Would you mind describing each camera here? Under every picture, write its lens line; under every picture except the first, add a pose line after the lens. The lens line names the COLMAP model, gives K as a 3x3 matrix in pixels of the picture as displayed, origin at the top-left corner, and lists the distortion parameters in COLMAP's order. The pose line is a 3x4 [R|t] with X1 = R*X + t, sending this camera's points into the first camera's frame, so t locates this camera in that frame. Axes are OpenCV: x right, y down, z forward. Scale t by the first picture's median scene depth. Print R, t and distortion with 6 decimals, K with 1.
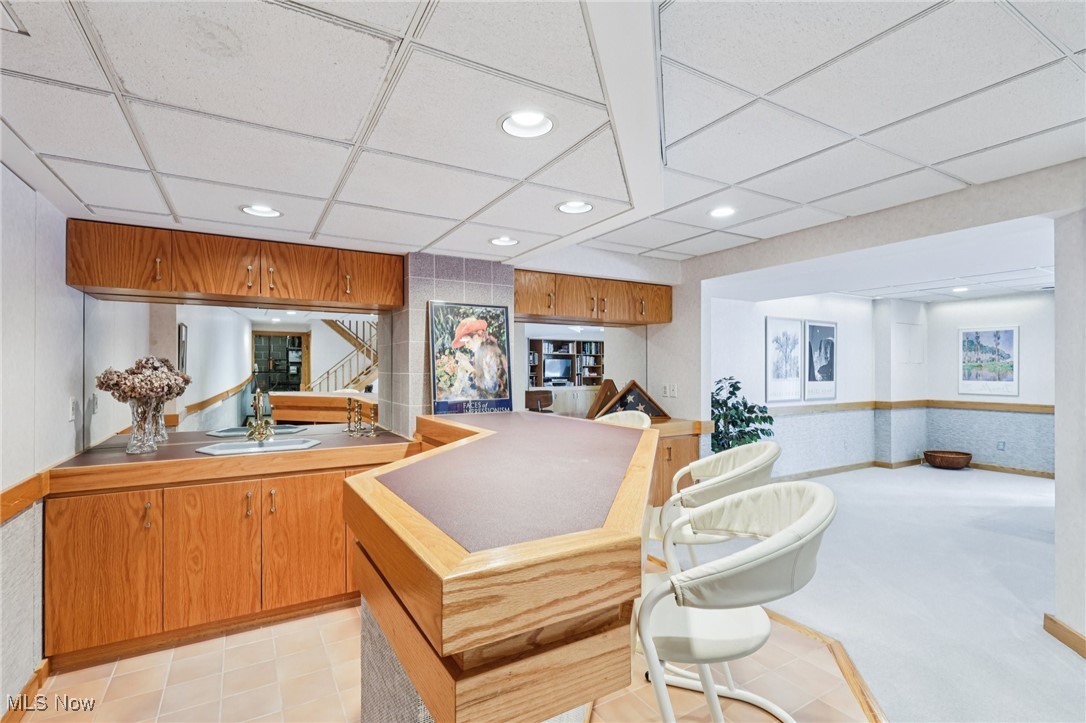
lens RADIAL K [[506.2, 0, 546.8], [0, 506.2, 363.8], [0, 0, 1]] dist [-0.002279, 0.000088]
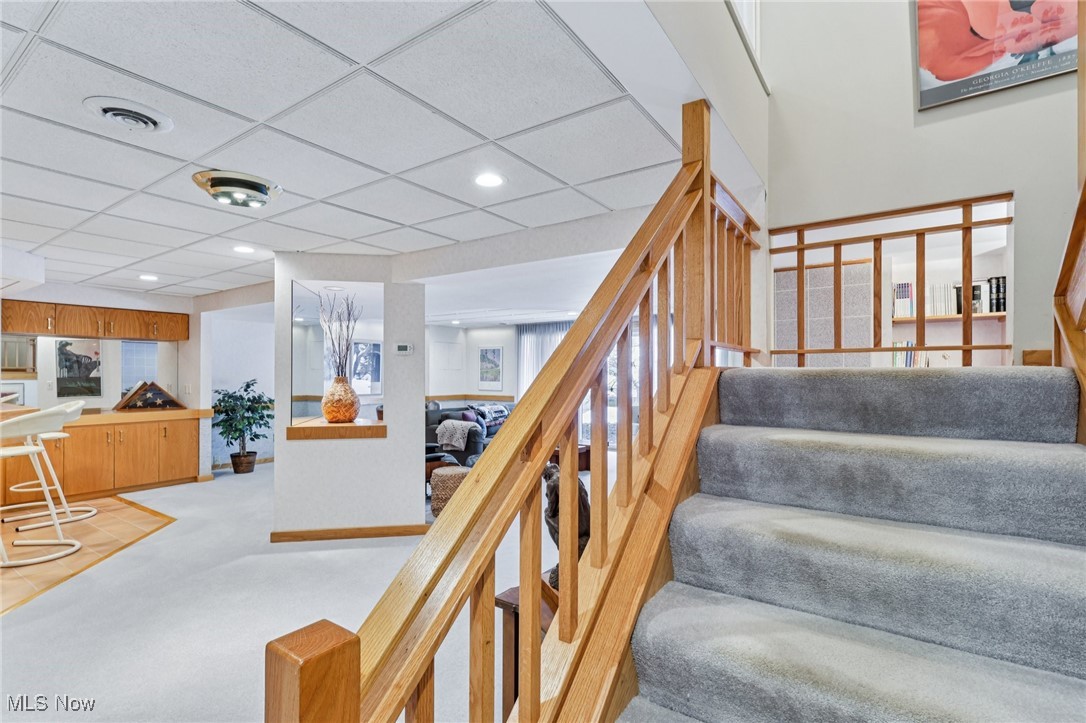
lens RADIAL K [[506.2, 0, 540.1], [0, 506.2, 365.3], [0, 0, 1]] dist [-0.002279, 0.000088]
pose [[0.907705, 0.006230, 0.419562, 0.539363], [-0.003224, 0.999964, -0.007874, -0.004656], [-0.419596, 0.005795, 0.907693, -0.671297]]
